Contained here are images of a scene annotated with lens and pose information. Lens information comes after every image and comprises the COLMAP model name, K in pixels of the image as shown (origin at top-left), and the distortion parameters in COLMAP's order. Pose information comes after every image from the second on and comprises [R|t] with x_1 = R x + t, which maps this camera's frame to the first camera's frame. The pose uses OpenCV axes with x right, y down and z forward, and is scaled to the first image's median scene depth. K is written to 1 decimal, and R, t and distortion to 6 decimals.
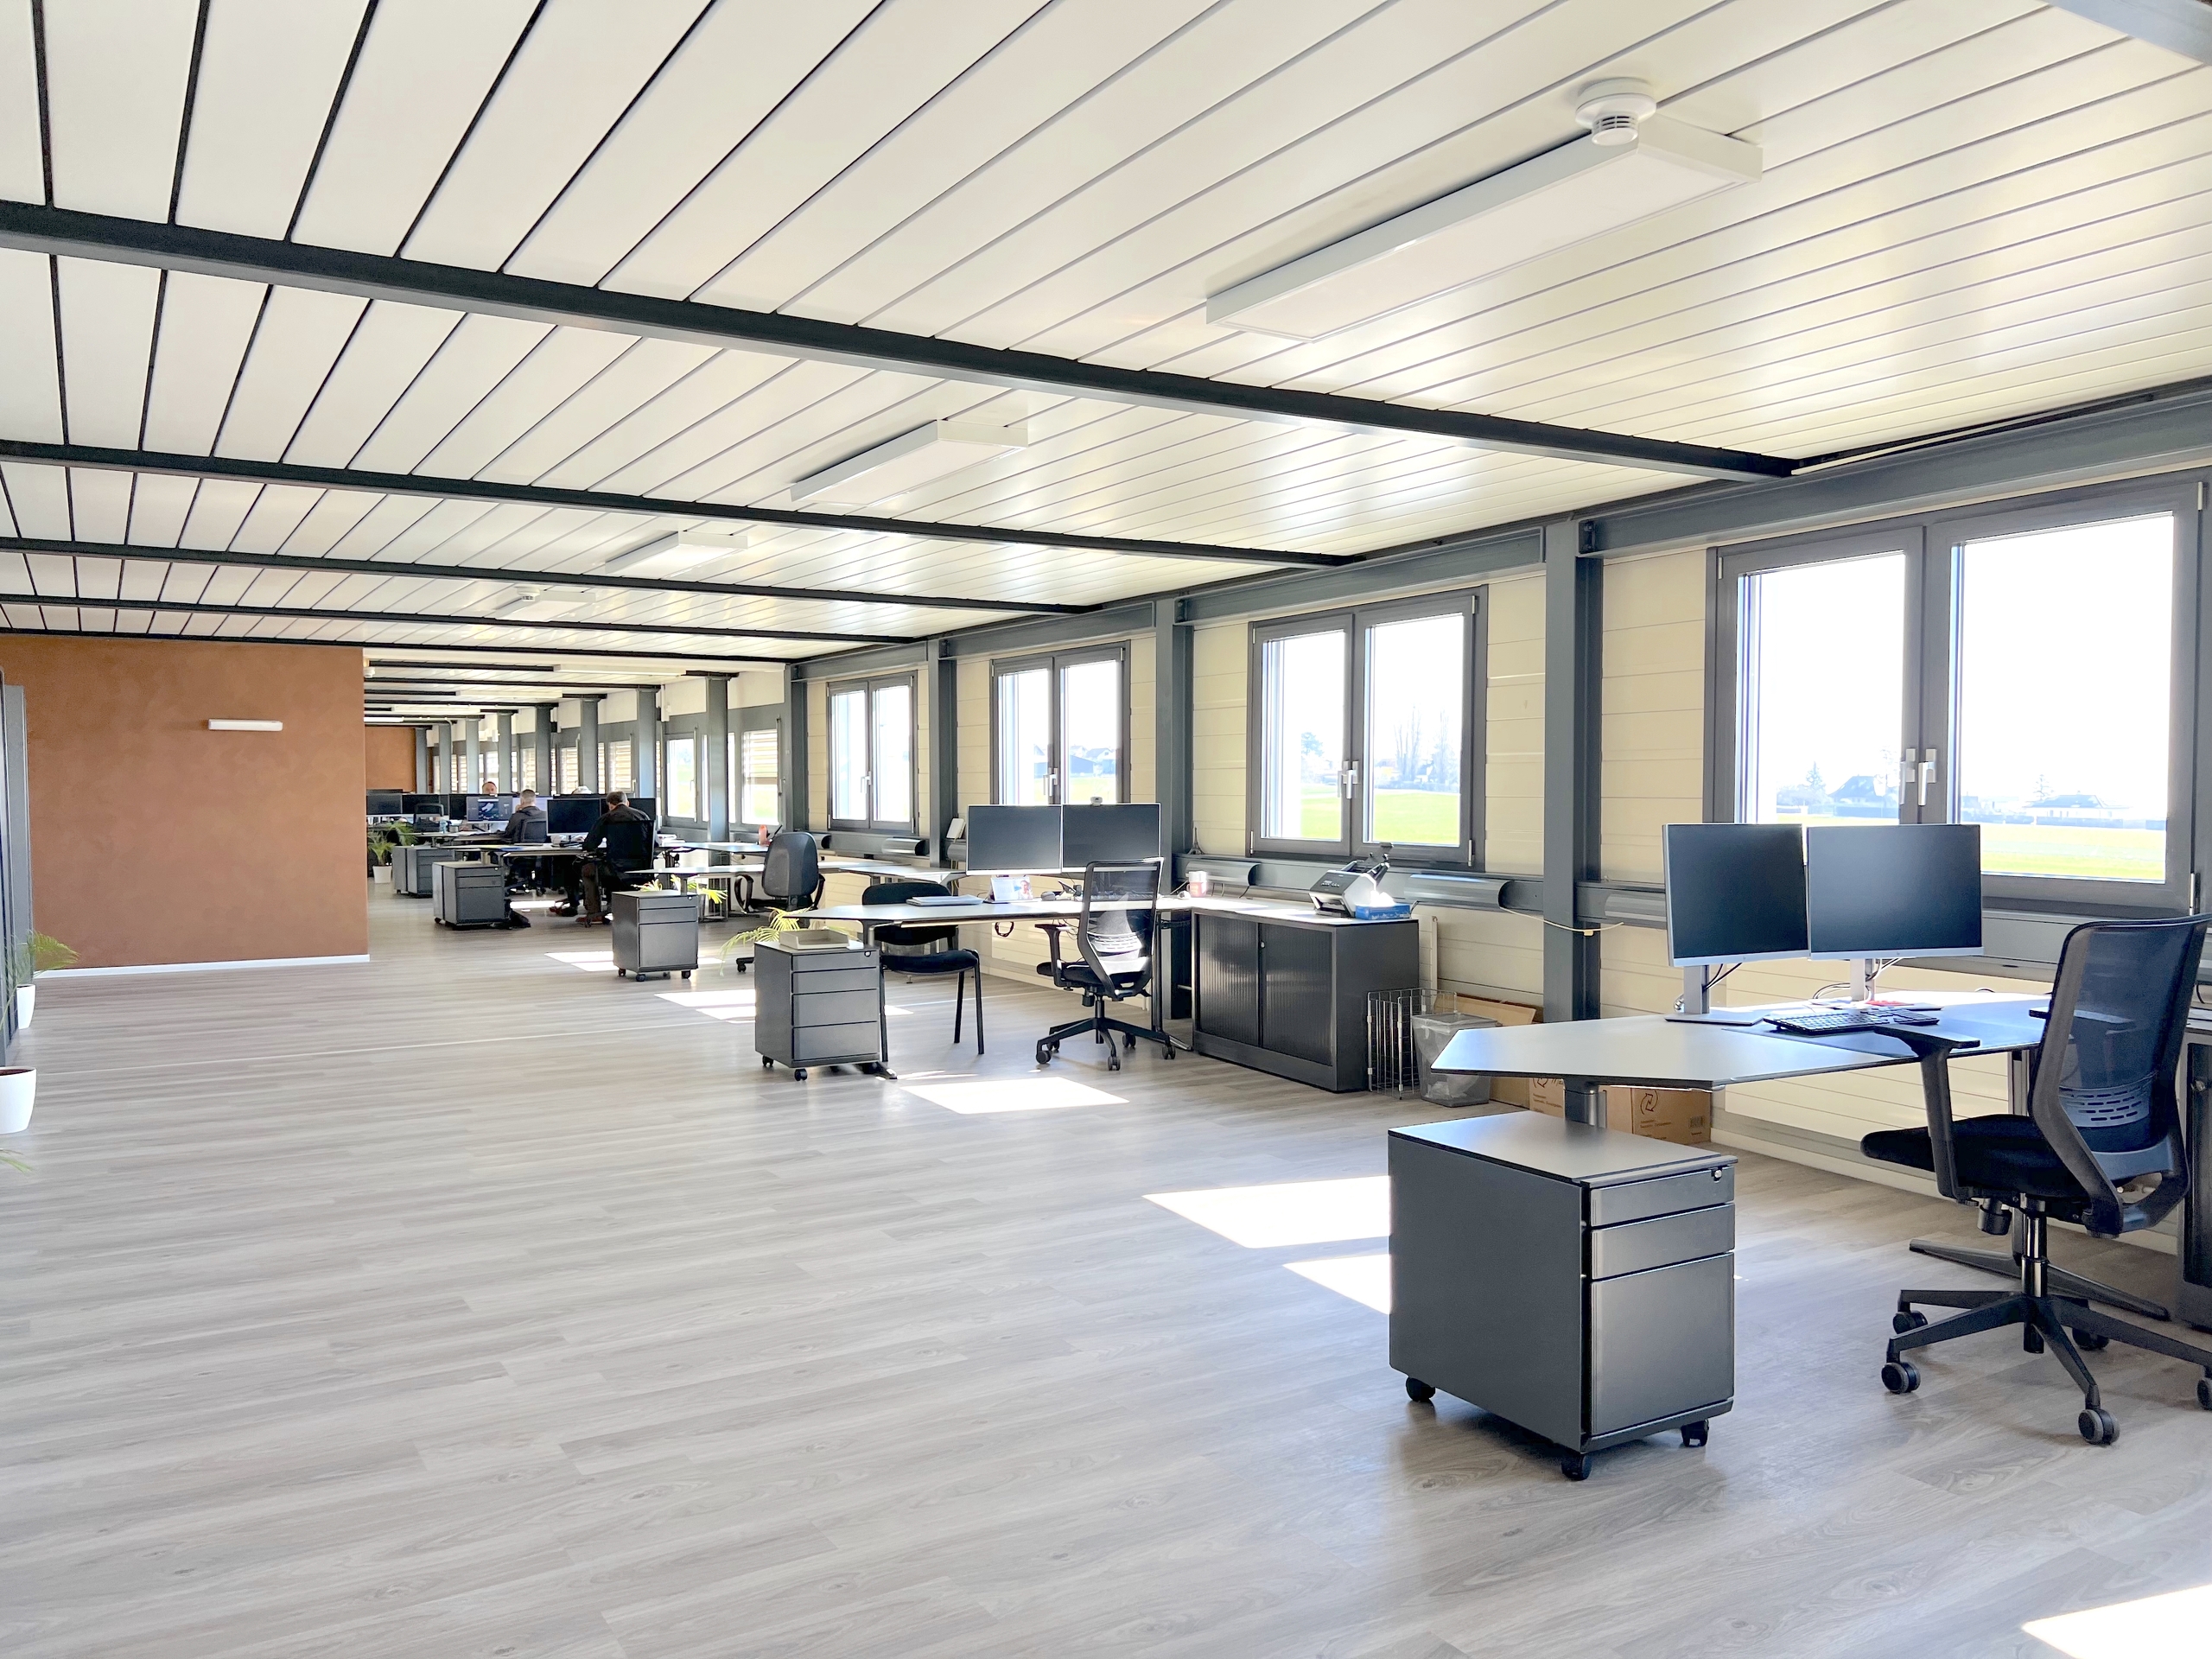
lens RADIAL K [[1688.6, 0, 1106.0], [0, 1688.6, 829.5], [0, 0, 1]] dist [0.001041, 0.000335]
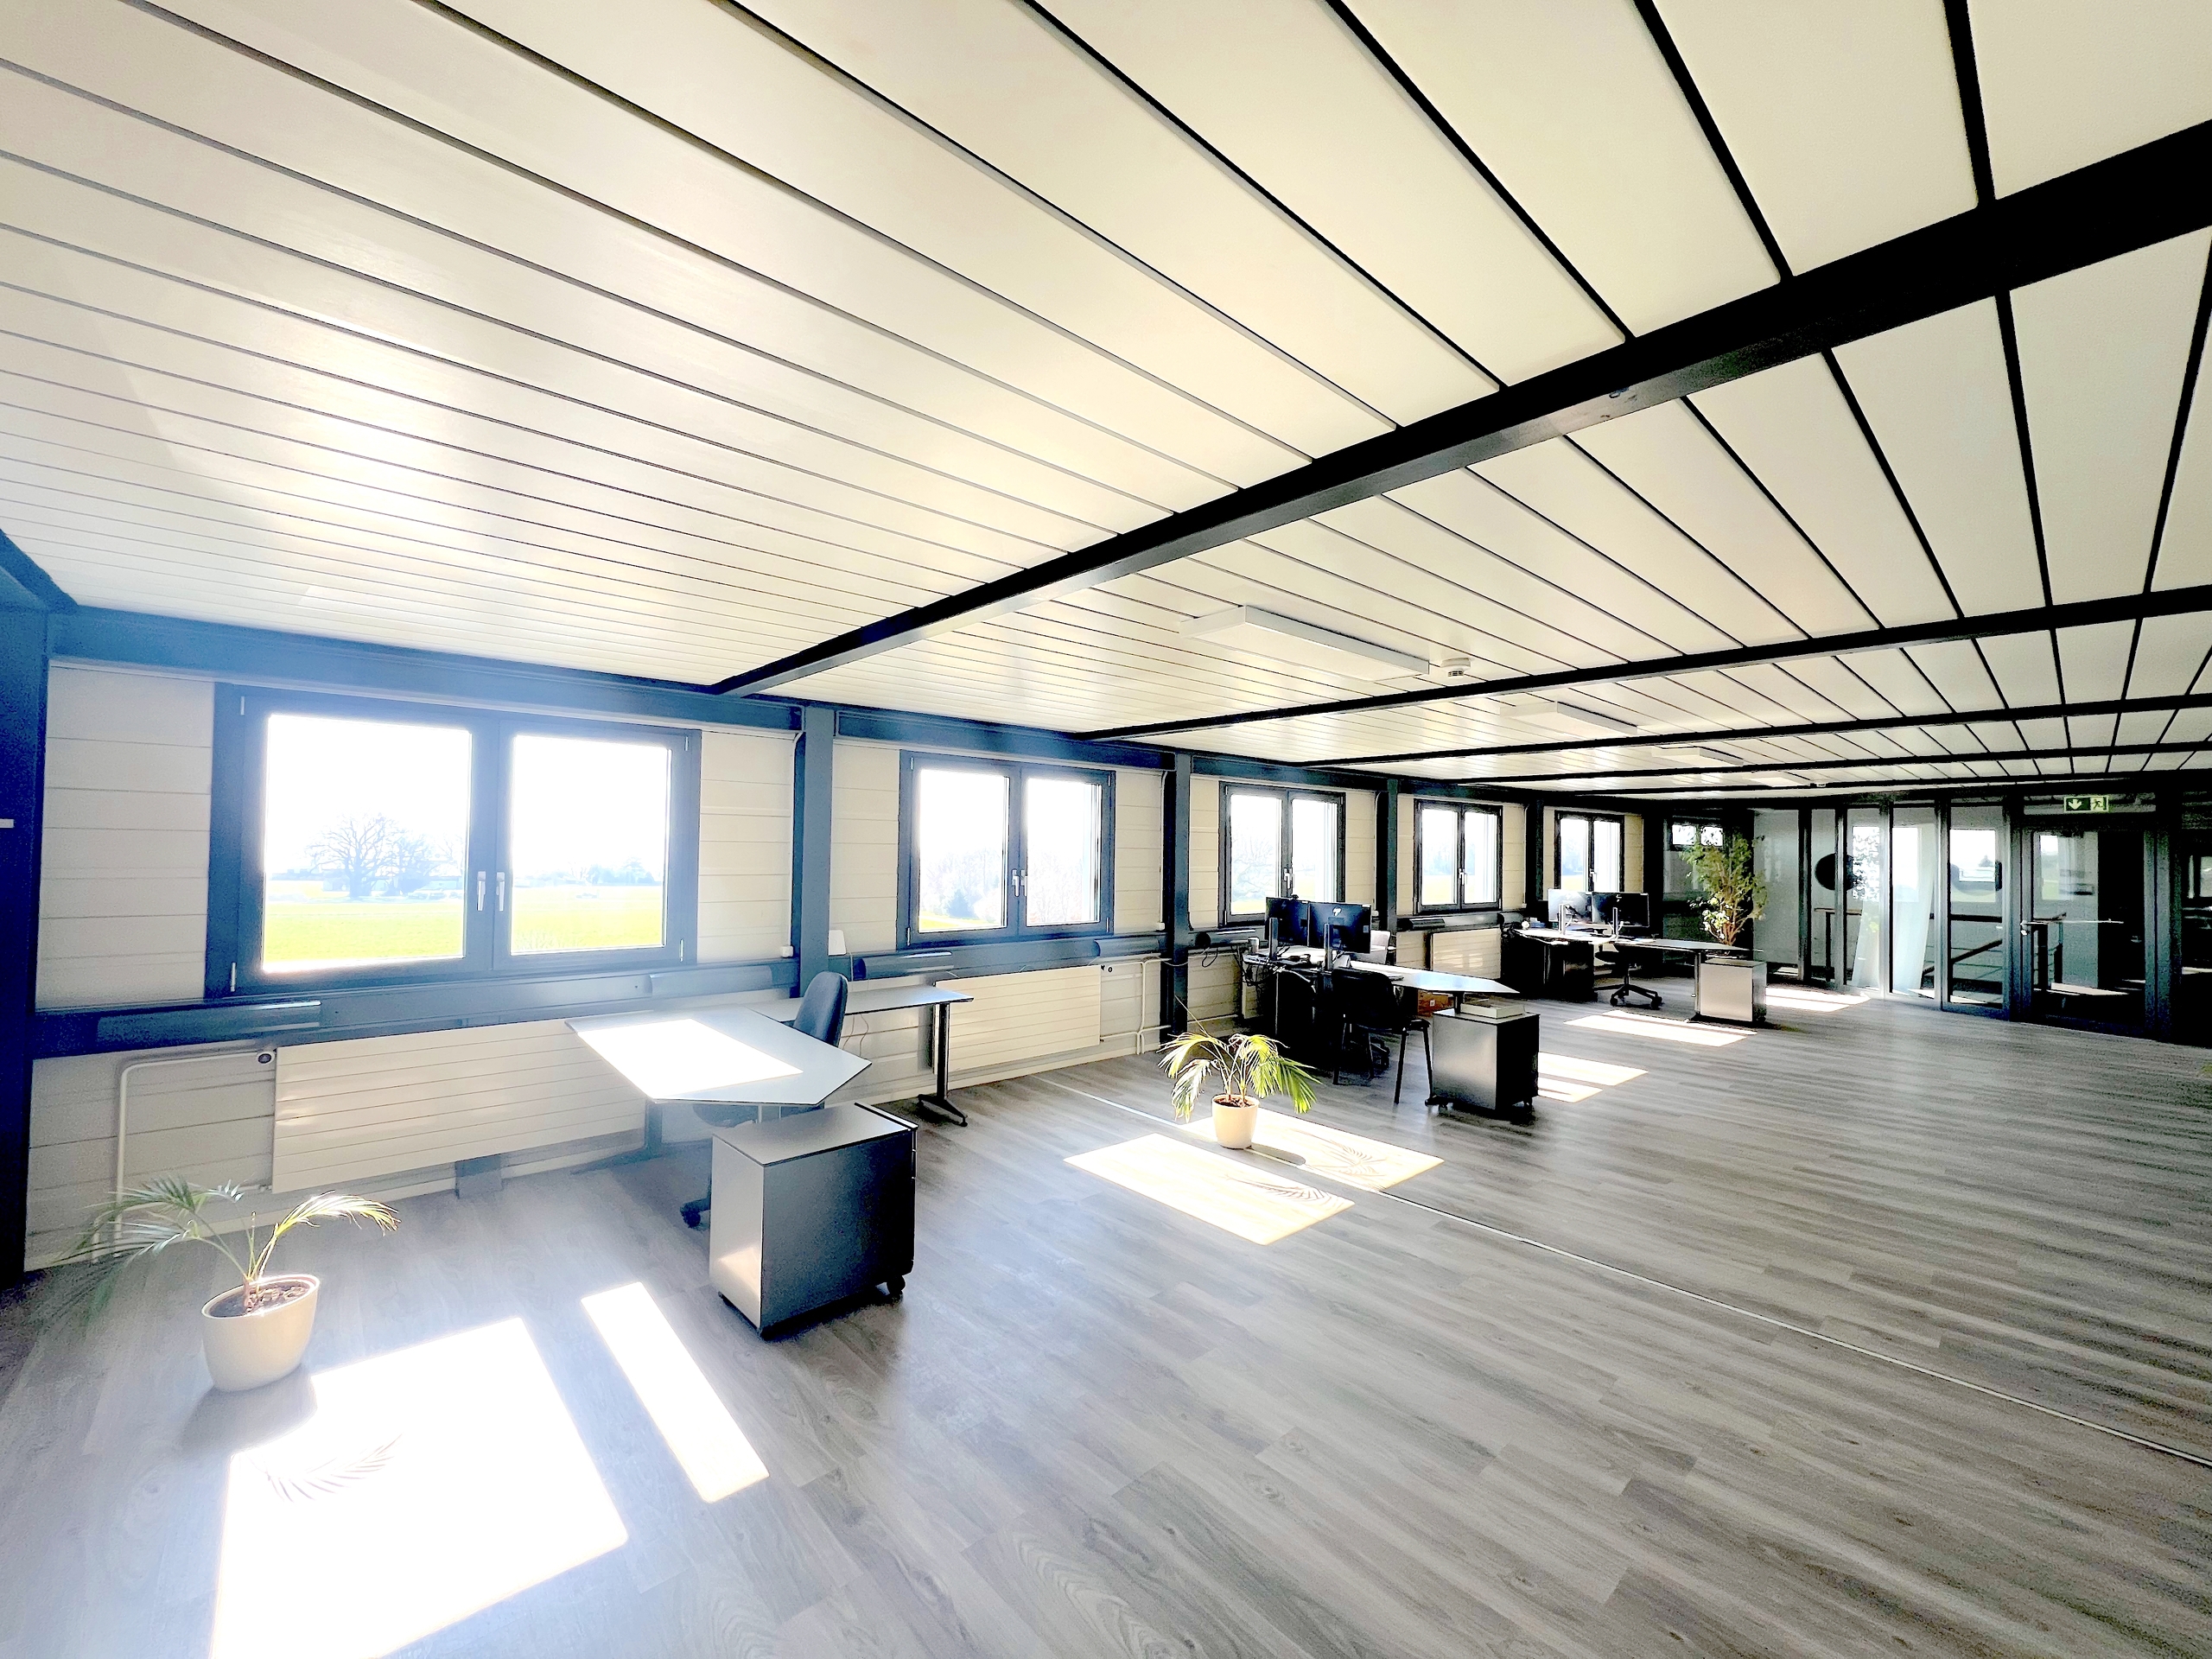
lens RADIAL K [[884.6, 0, 1106.0], [0, 884.6, 829.5], [0, 0, 1]] dist [-0.000041, 0.000535]
pose [[-0.194444, 0.072495, 0.978231, -0.852912], [0.049726, 0.996712, -0.063980, -0.031089], [-0.979652, 0.036203, -0.197409, 1.483260]]
